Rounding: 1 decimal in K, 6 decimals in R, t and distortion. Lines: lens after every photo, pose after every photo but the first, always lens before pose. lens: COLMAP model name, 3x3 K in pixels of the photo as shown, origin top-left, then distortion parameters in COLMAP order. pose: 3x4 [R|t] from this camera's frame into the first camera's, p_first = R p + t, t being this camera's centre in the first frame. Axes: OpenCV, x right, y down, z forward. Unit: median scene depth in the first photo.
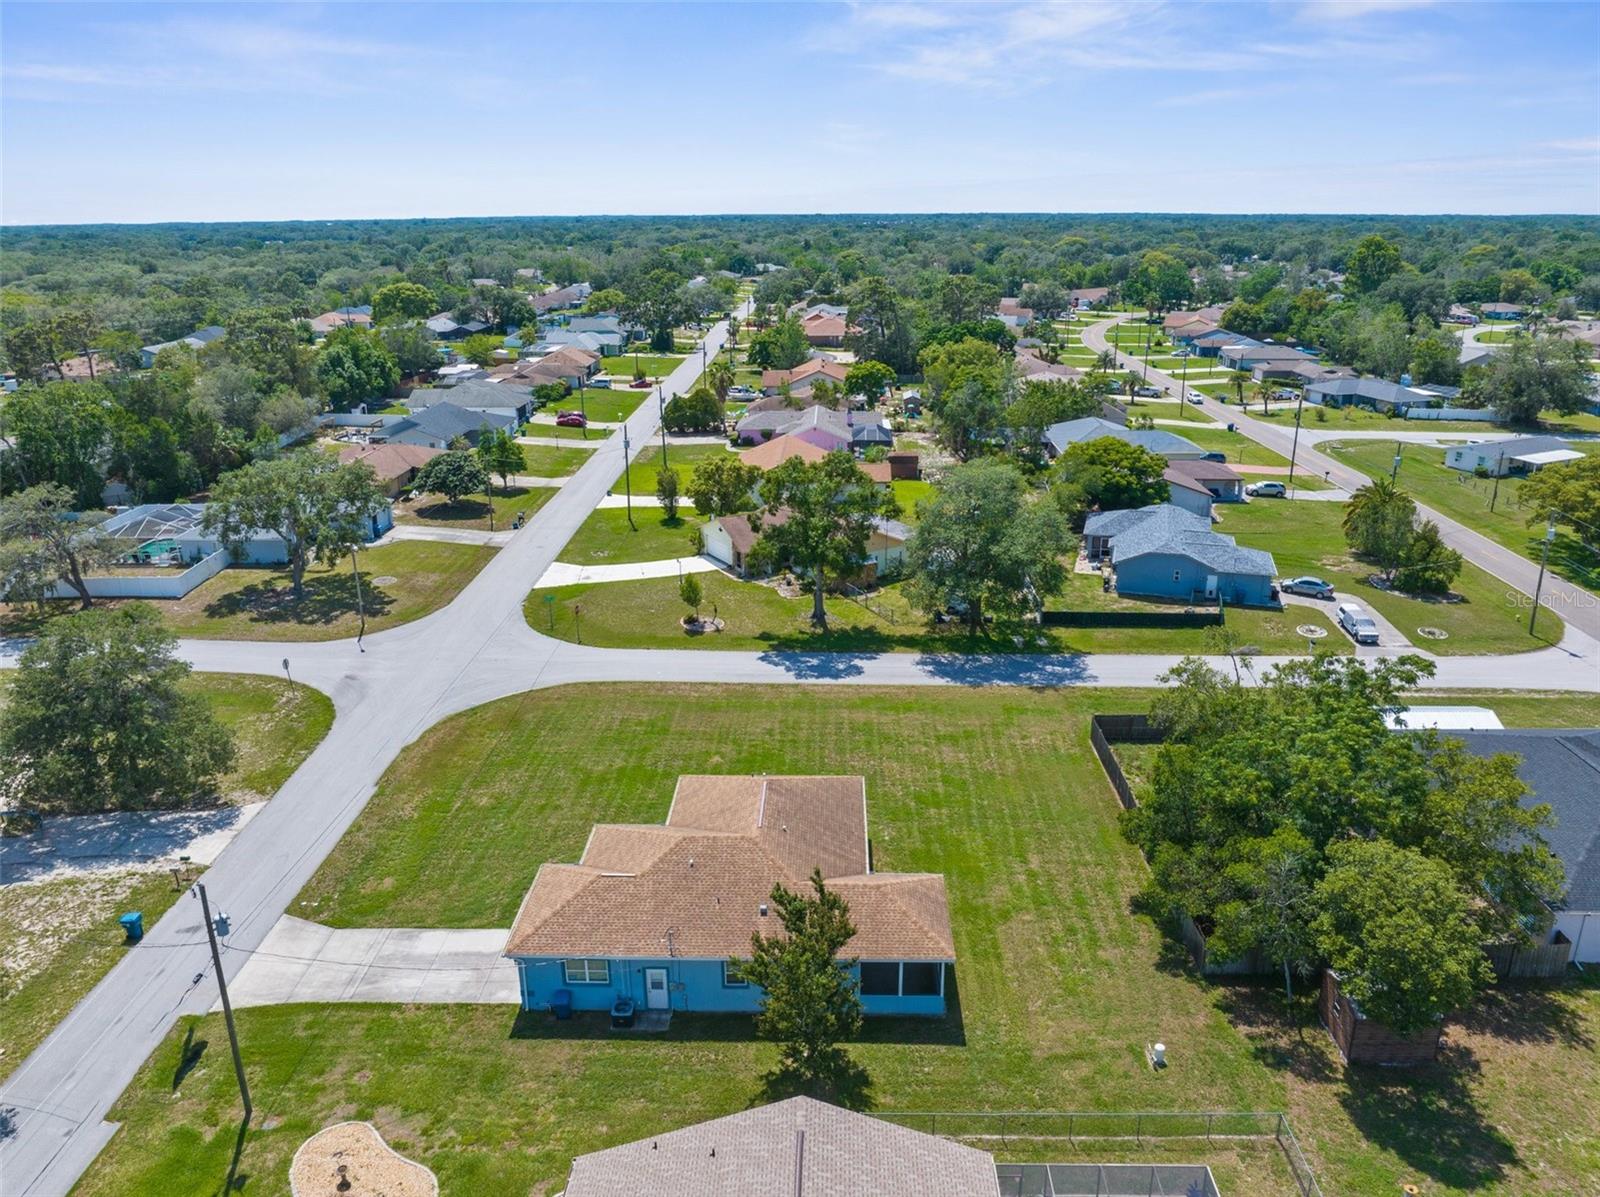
lens RADIAL K [[1125.1, 0, 806.7], [0, 1125.1, 590.9], [0, 0, 1]] dist [-0.042027, 0.008422]
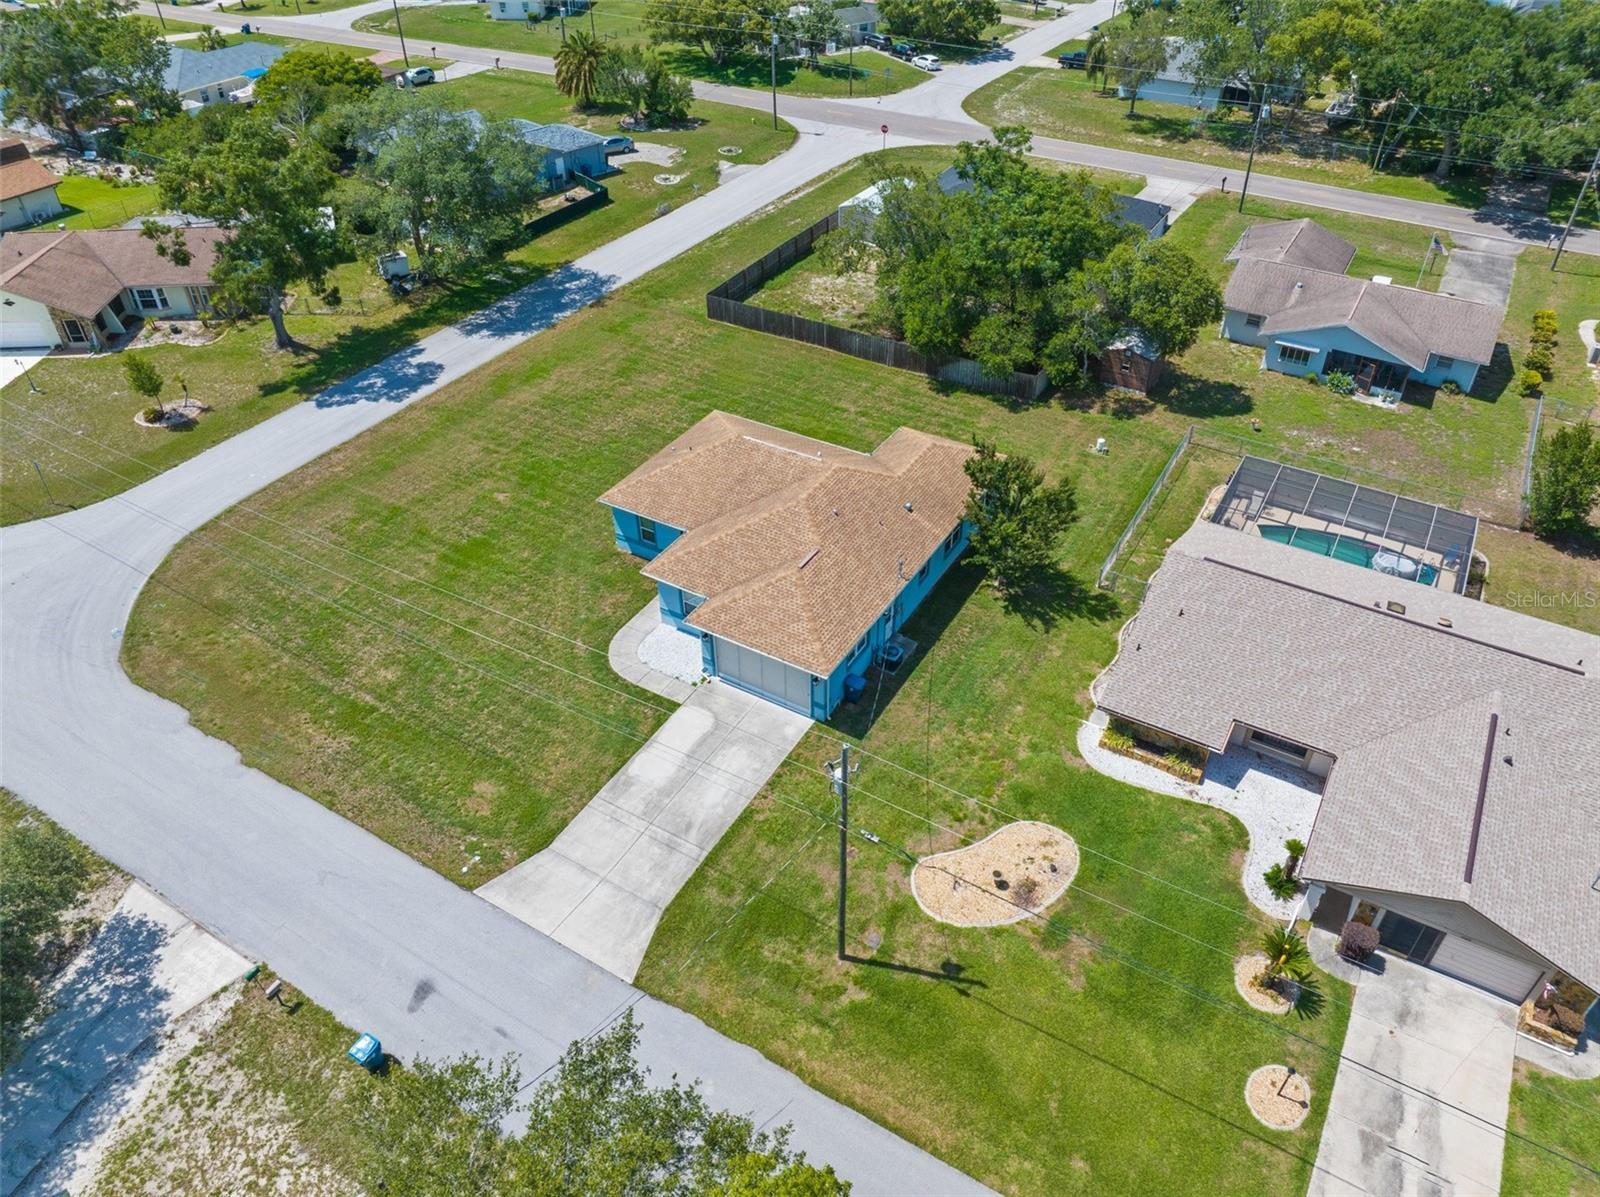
lens RADIAL K [[1125.1, 0, 806.7], [0, 1125.1, 590.9], [0, 0, 1]] dist [-0.042027, 0.008422]
pose [[0.488902, -0.539245, 0.685704, -0.467322], [0.284611, 0.841642, 0.458950, -0.091201], [-0.824604, -0.029223, 0.564956, 0.254016]]
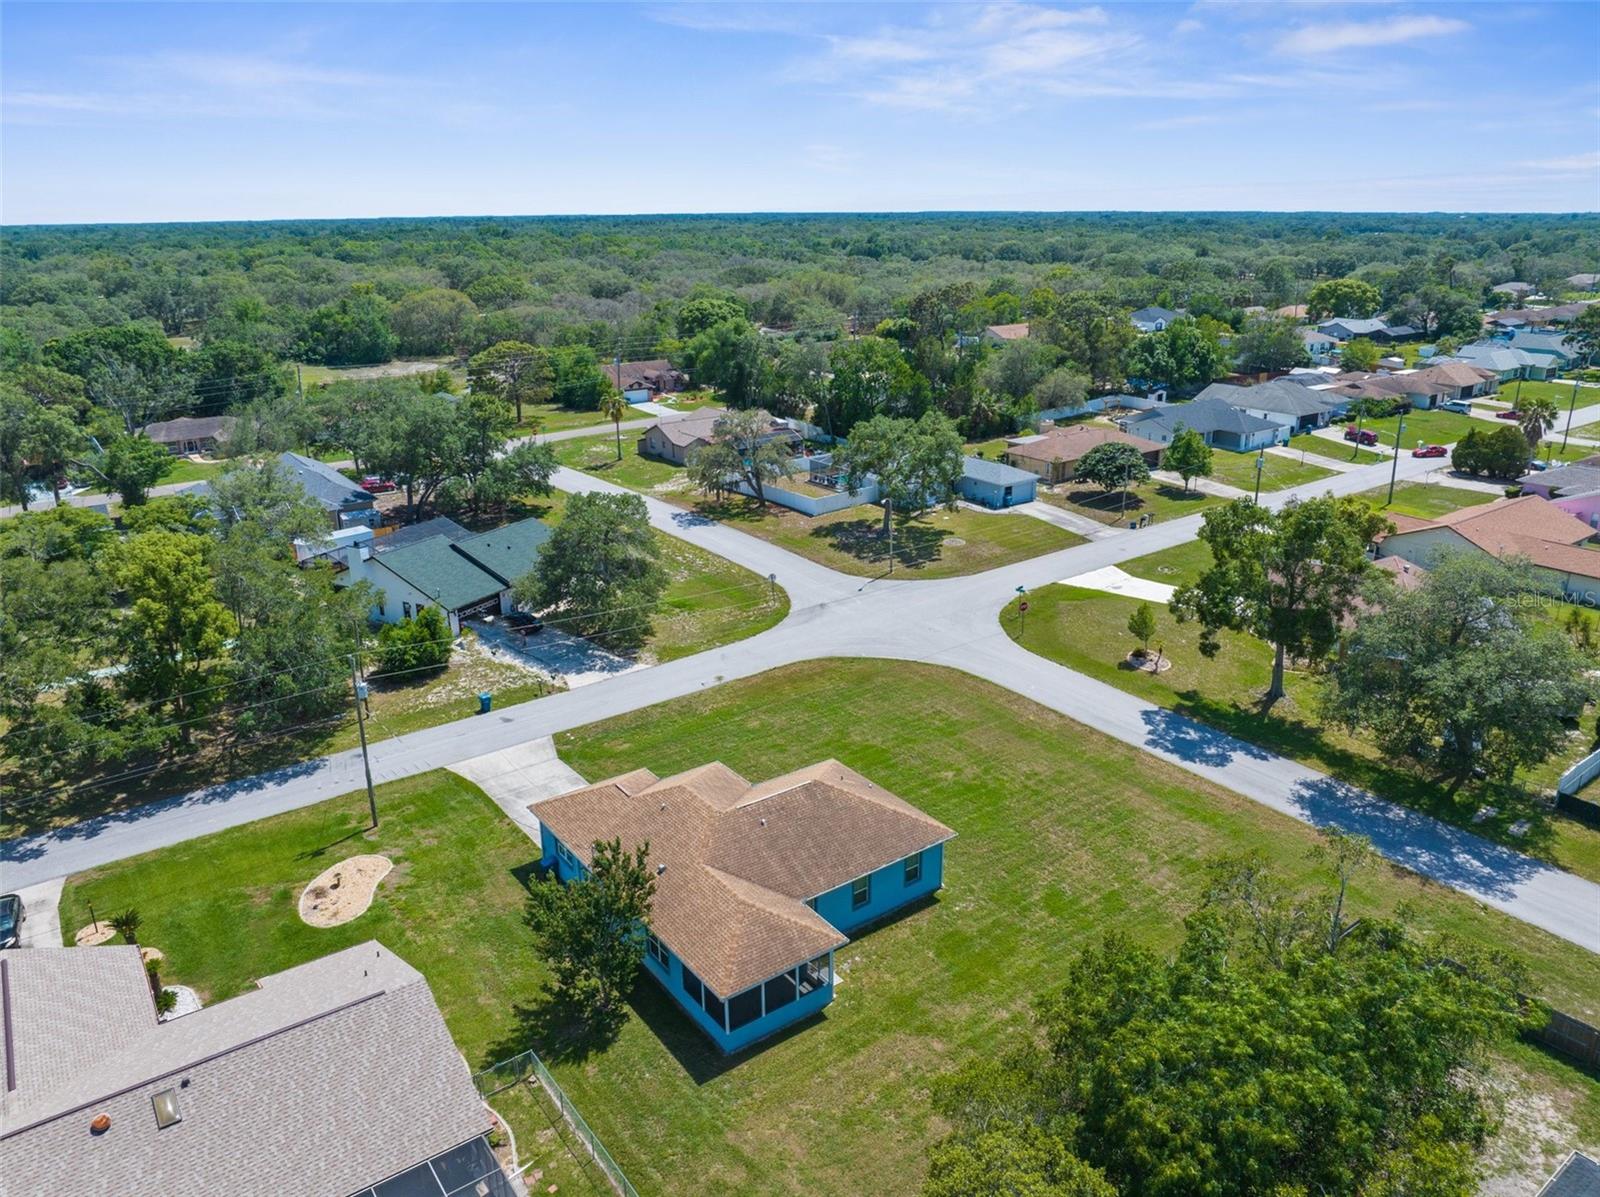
lens RADIAL K [[1138.5, 0, 807.6], [0, 1138.5, 551.3], [0, 0, 1]] dist [-0.036127, -0.004707]
pose [[0.613320, 0.228525, -0.756052, 0.423944], [-0.249285, 0.964309, 0.089250, -0.071962], [0.749464, 0.133734, 0.648397, 0.199327]]
